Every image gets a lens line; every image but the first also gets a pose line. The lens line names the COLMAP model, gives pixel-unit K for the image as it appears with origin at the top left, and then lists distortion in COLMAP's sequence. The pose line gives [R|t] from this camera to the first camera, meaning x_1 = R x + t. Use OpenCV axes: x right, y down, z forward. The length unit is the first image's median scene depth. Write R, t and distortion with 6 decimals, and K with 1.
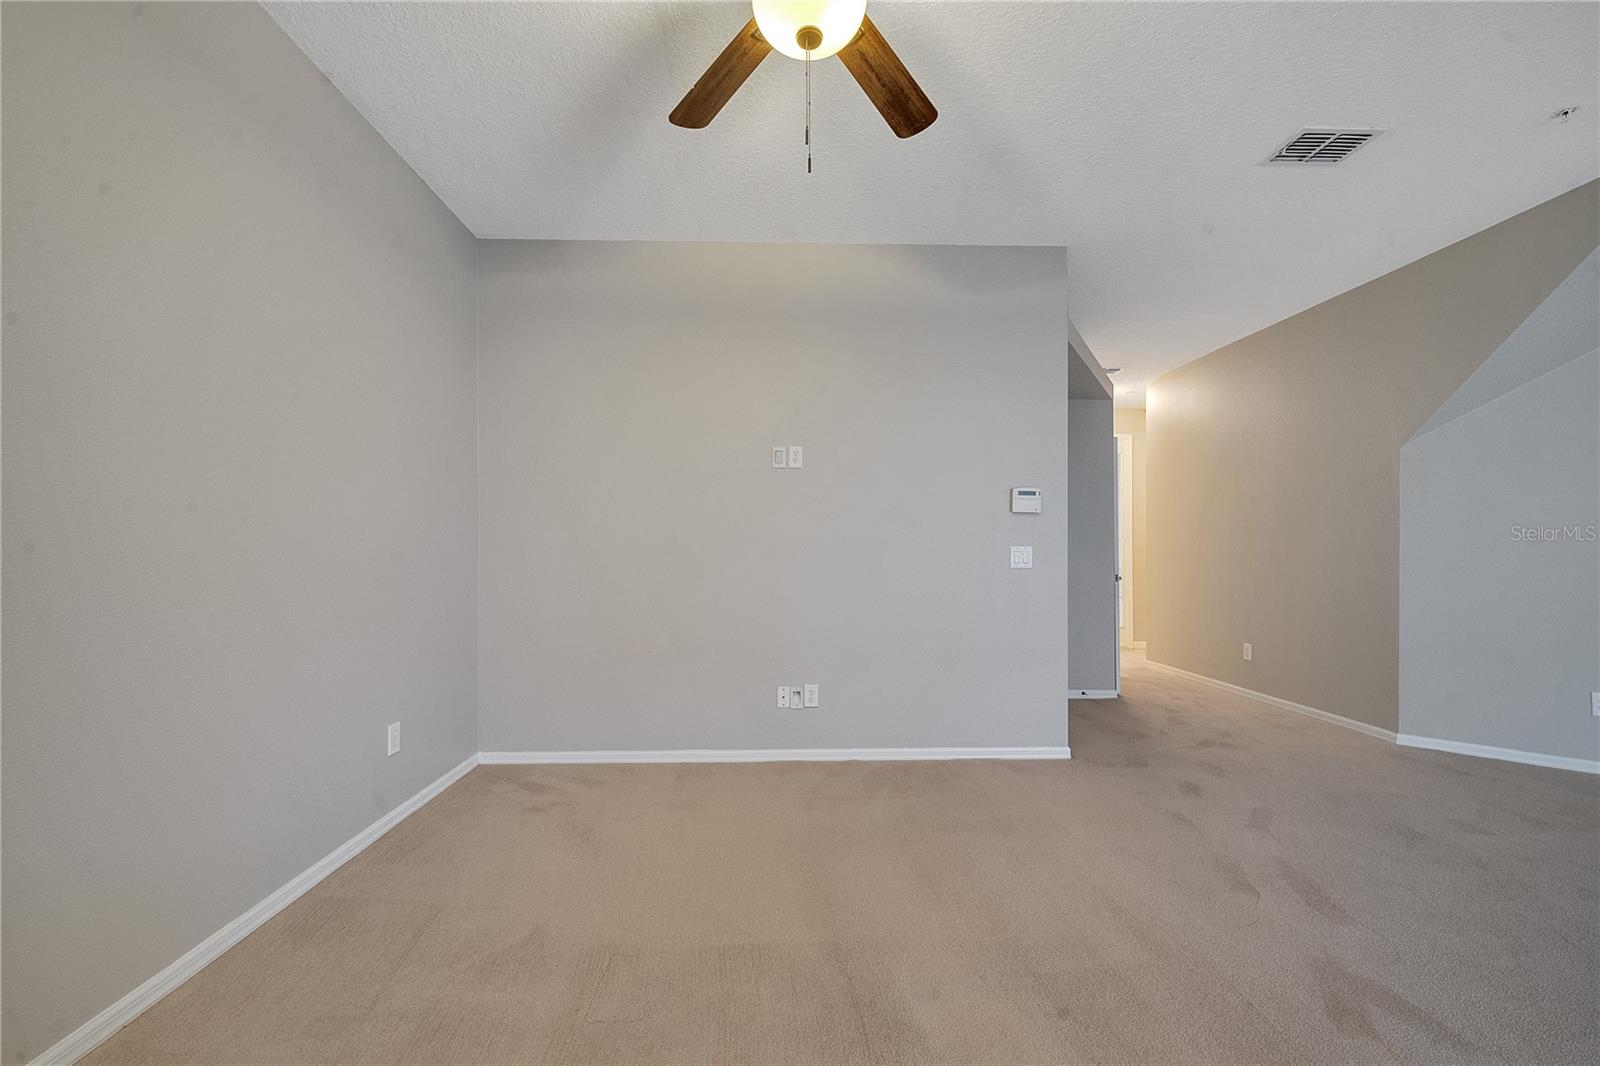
lens RADIAL K [[657.9, 0, 786.5], [0, 657.9, 552.2], [0, 0, 1]] dist [-0.003874, -0.000883]
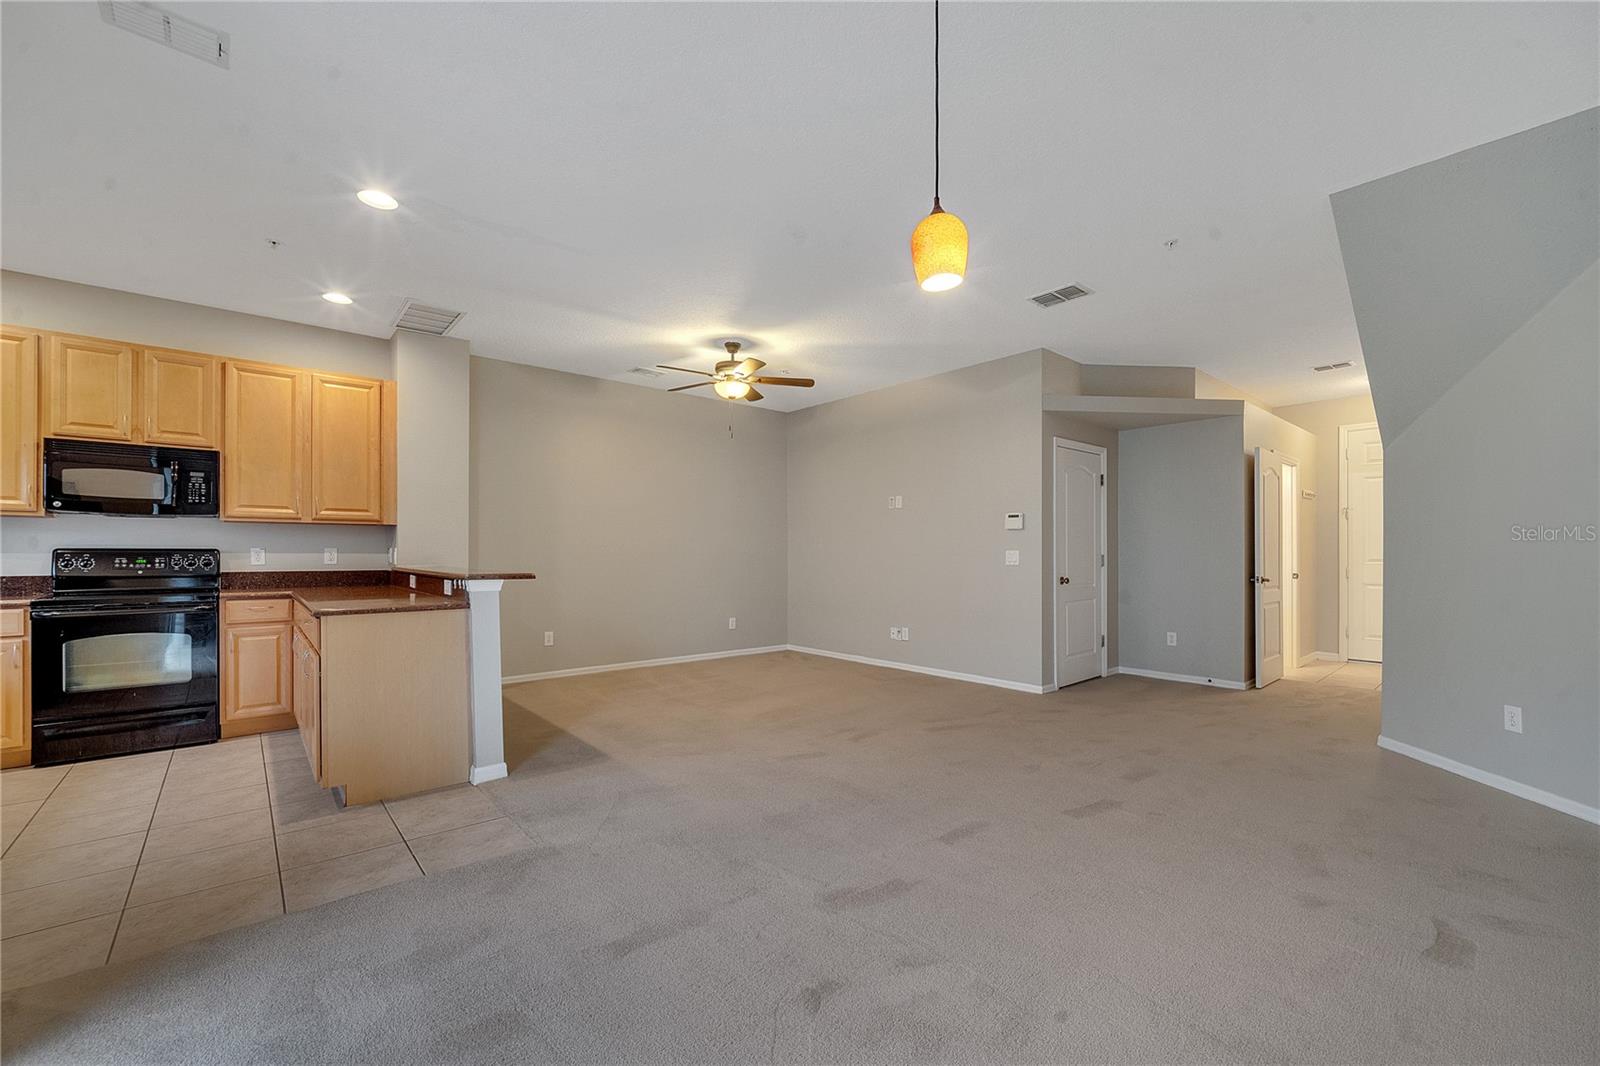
lens RADIAL K [[657.9, 0, 794.6], [0, 657.9, 554.9], [0, 0, 1]] dist [-0.003874, -0.000883]
pose [[0.631587, 0.001704, -0.775303, 1.239683], [-0.003130, 0.999995, -0.000353, 0.003239], [0.775299, 0.002650, 0.631589, -0.373491]]
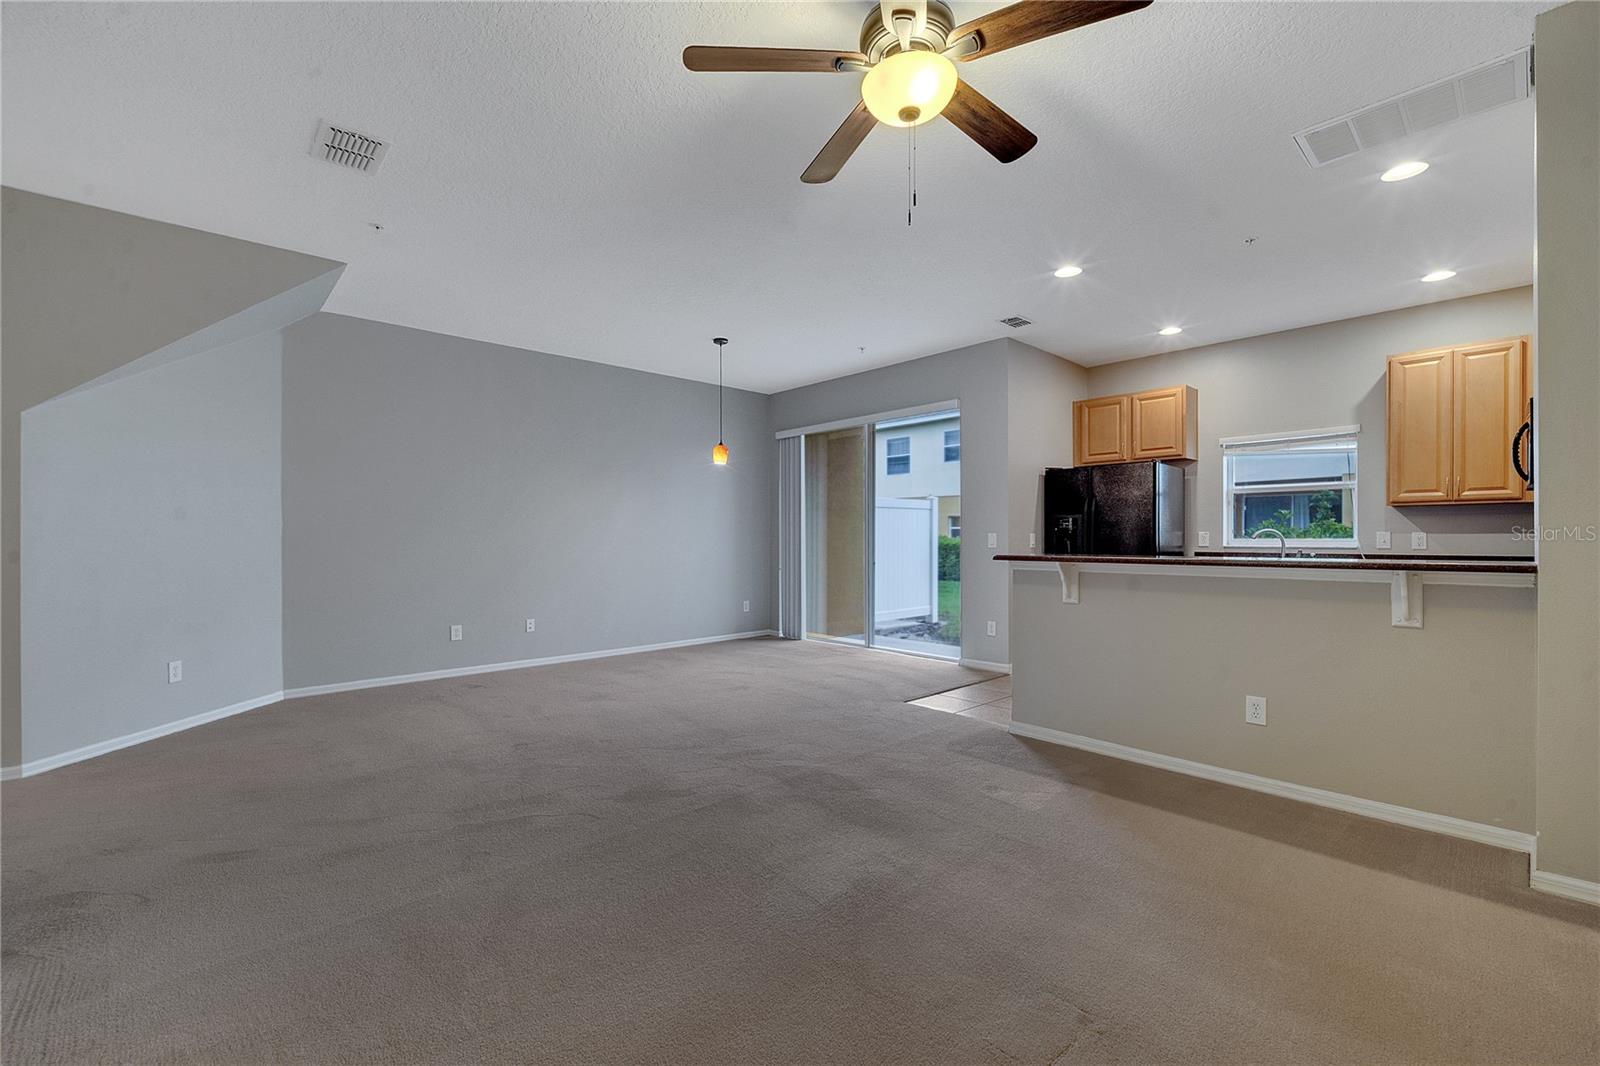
lens RADIAL K [[657.9, 0, 796.5], [0, 657.9, 543.2], [0, 0, 1]] dist [-0.003874, -0.000883]
pose [[-0.651101, -0.005101, 0.758974, -0.337034], [0.004985, 0.999927, 0.010997, -0.001163], [-0.758974, 0.010943, -0.651028, 0.858597]]
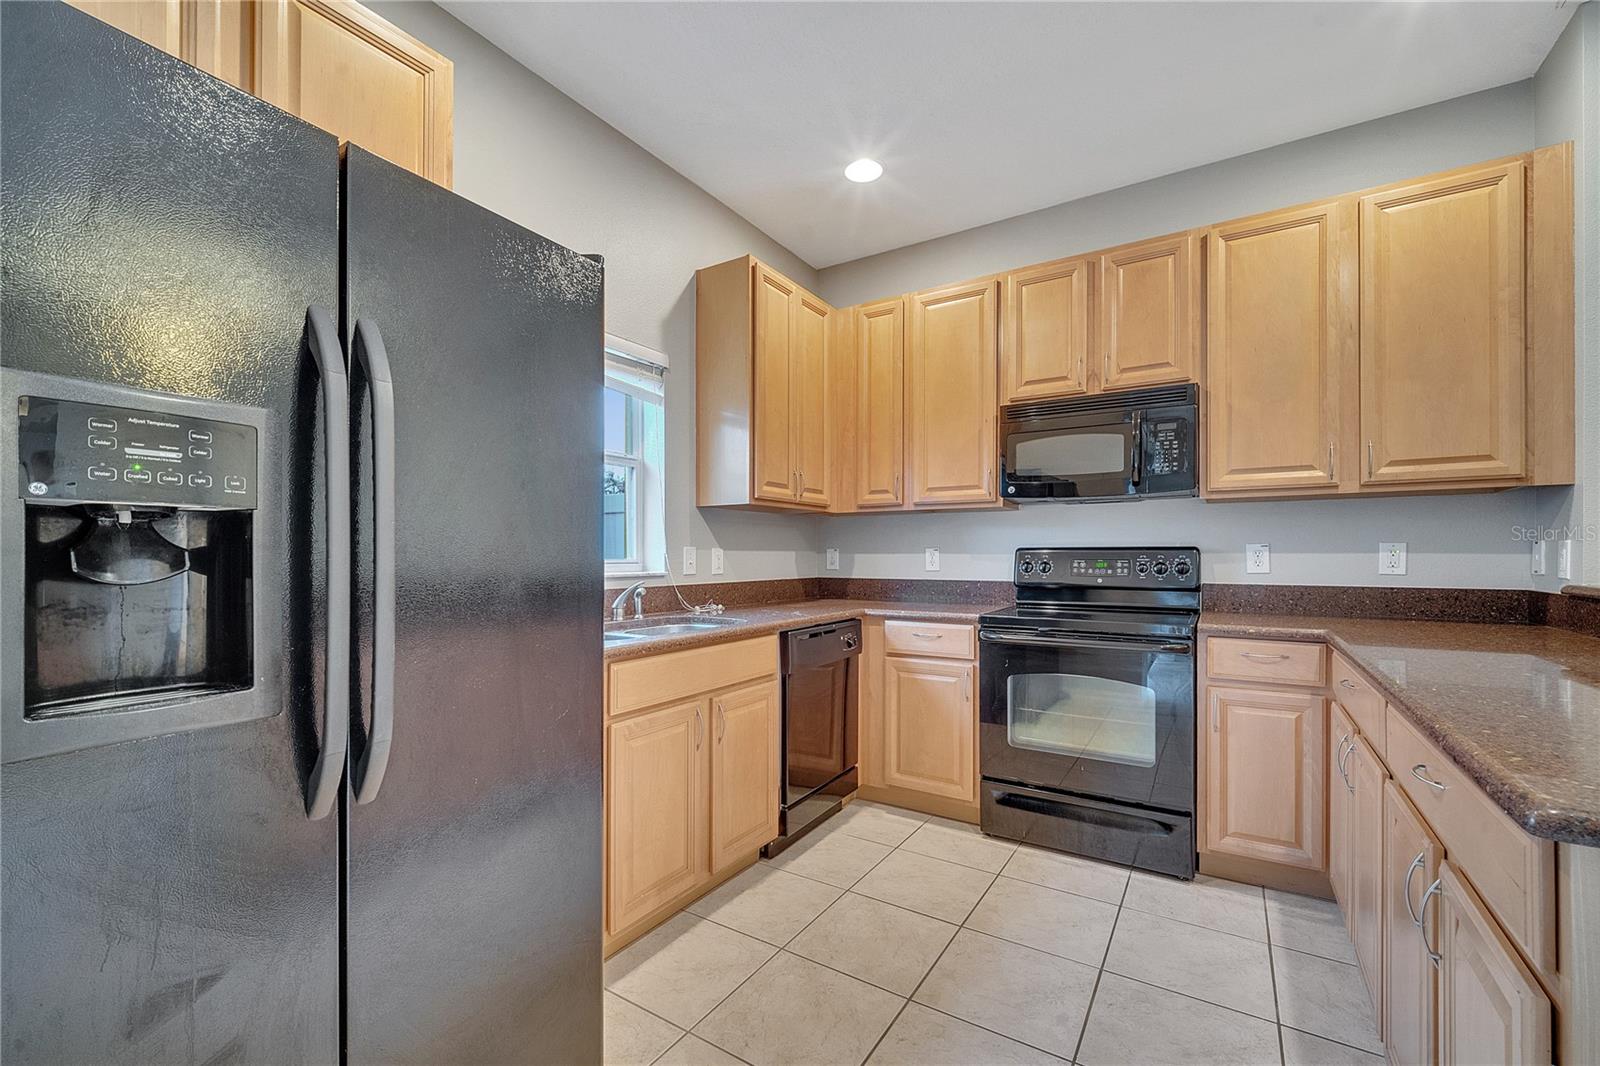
lens RADIAL K [[657.9, 0, 797.3], [0, 657.9, 554.4], [0, 0, 1]] dist [-0.003874, -0.000883]
pose [[-0.564579, 0.000600, -0.825379, 0.505896], [-0.002284, 0.999995, 0.002289, 0.003426], [0.825376, 0.003177, -0.564575, -0.387808]]
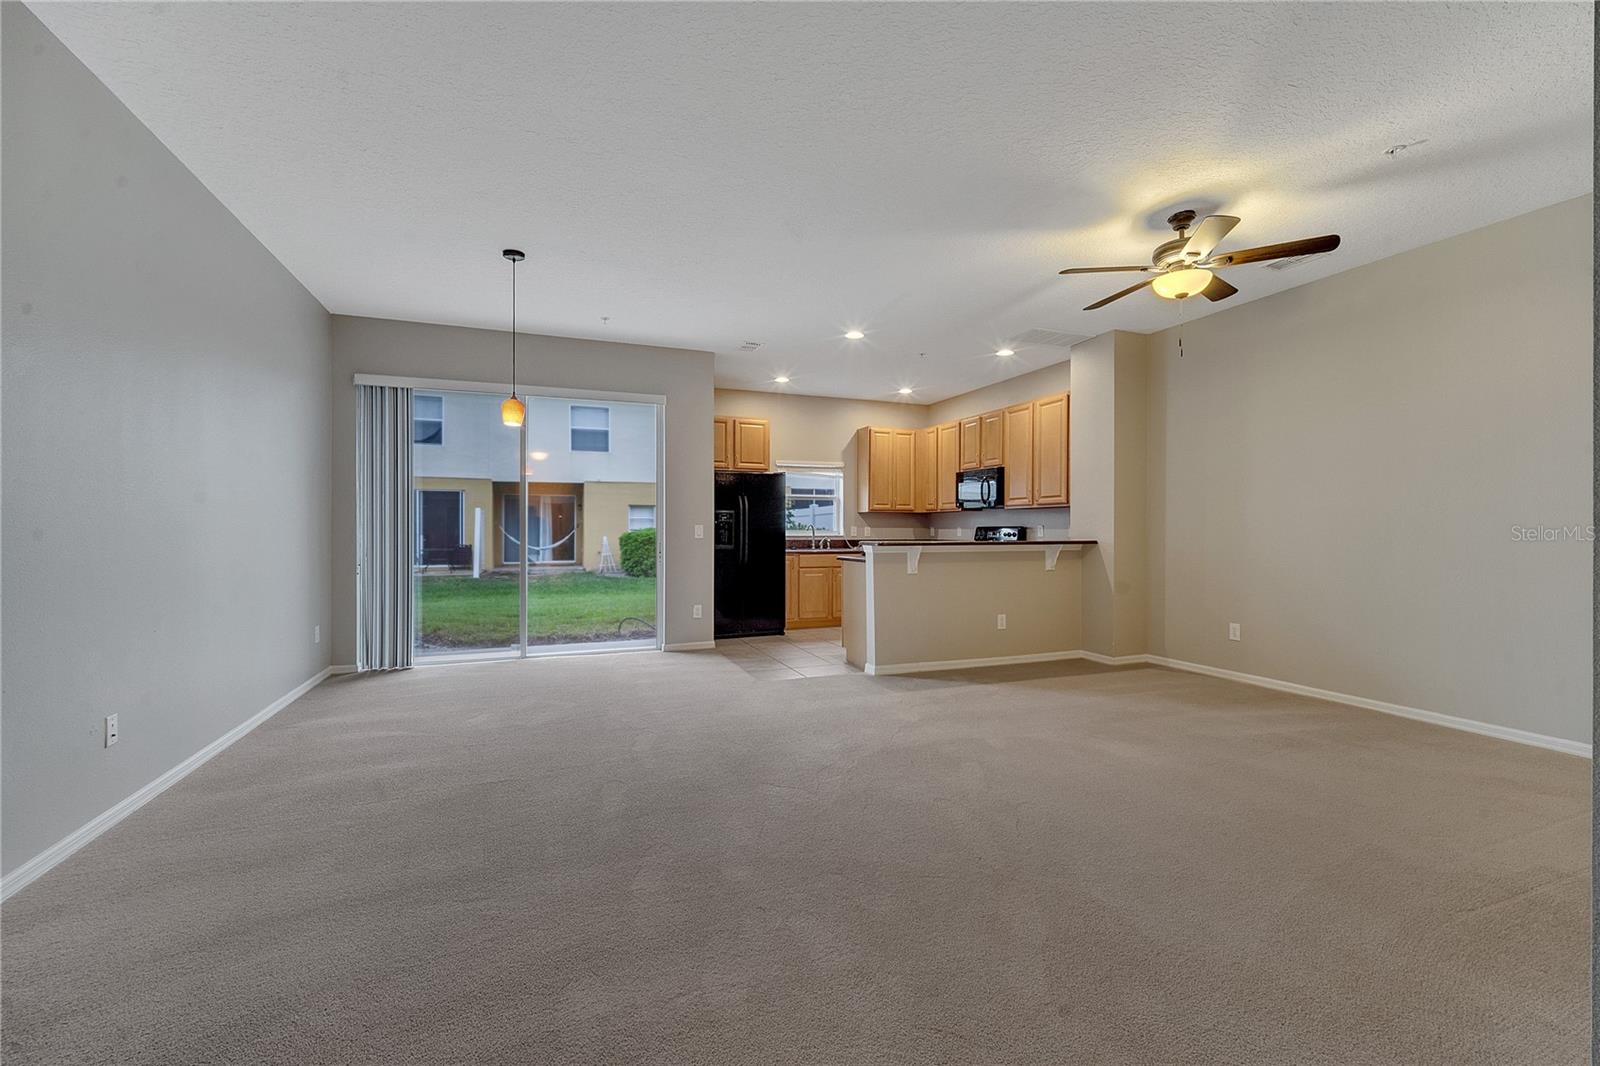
lens RADIAL K [[657.9, 0, 788.4], [0, 657.9, 532.8], [0, 0, 1]] dist [-0.003874, -0.000883]
pose [[-0.946898, 0.000223, -0.321533, 0.885050], [-0.002650, 0.999960, 0.008497, -0.001148], [0.321523, 0.008898, -0.946860, 1.193253]]
